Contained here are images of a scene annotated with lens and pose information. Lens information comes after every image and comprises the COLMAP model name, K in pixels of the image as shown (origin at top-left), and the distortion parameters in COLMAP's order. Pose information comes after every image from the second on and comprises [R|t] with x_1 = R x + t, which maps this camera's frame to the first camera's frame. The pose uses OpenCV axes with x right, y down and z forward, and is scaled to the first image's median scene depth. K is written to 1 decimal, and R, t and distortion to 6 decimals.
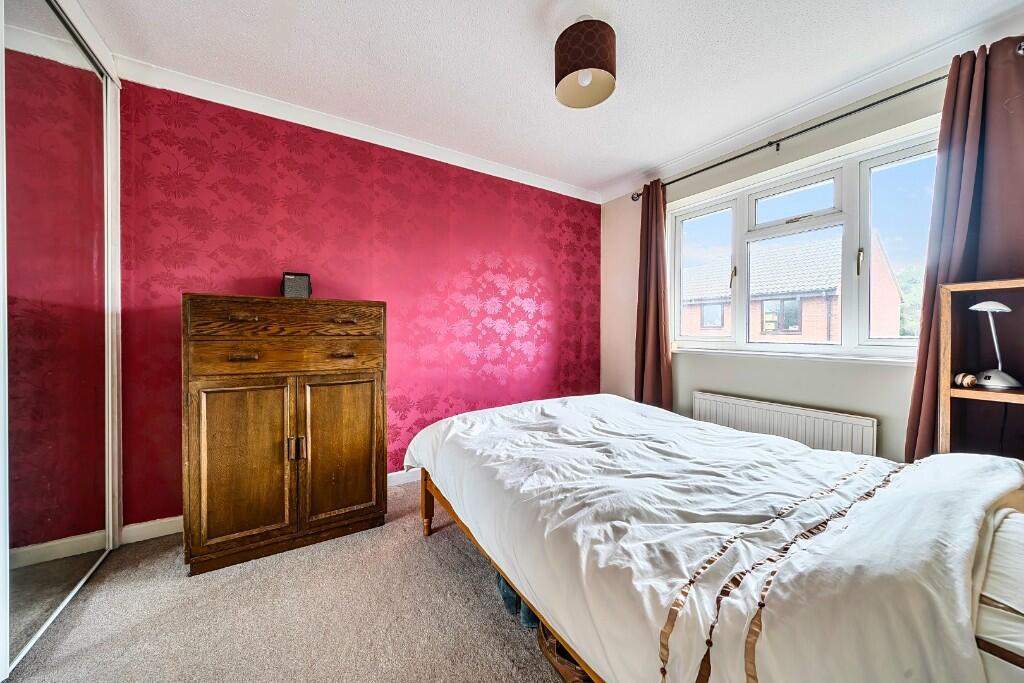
lens RADIAL K [[358.5, 0, 507.5], [0, 358.5, 335.1], [0, 0, 1]] dist [-0.001827, -0.000142]
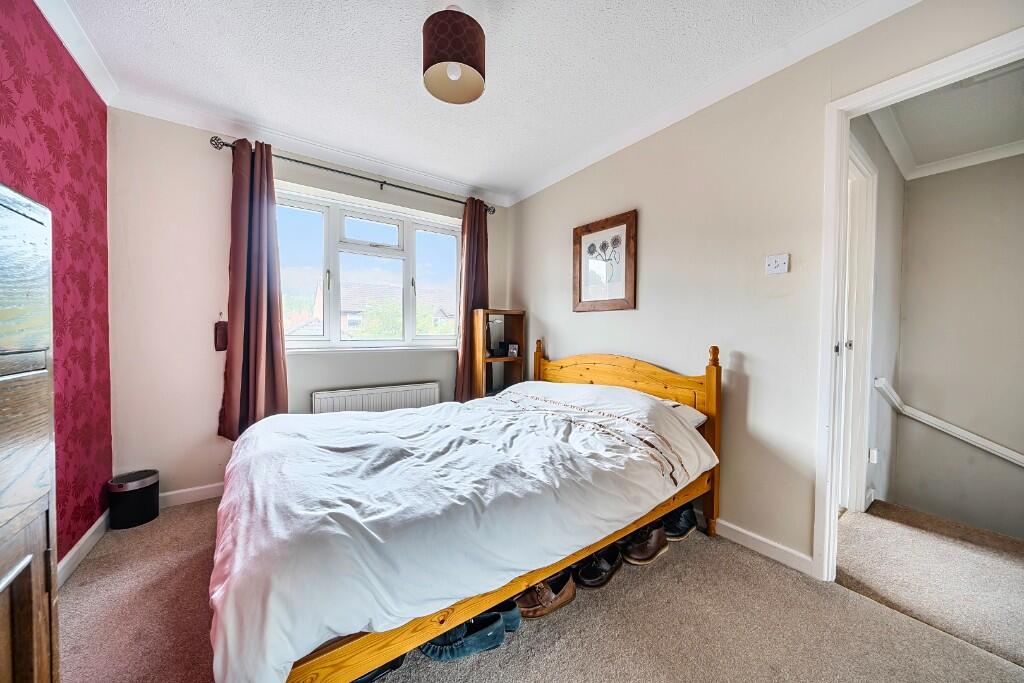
lens RADIAL K [[346.7, 0, 505.6], [0, 346.7, 339.2], [0, 0, 1]] dist [-0.001227, -0.000060]
pose [[-0.065765, -0.025544, 0.997508, -0.647486], [0.004969, 0.999651, 0.025927, -0.013126], [-0.997823, 0.006662, -0.065615, 0.798296]]
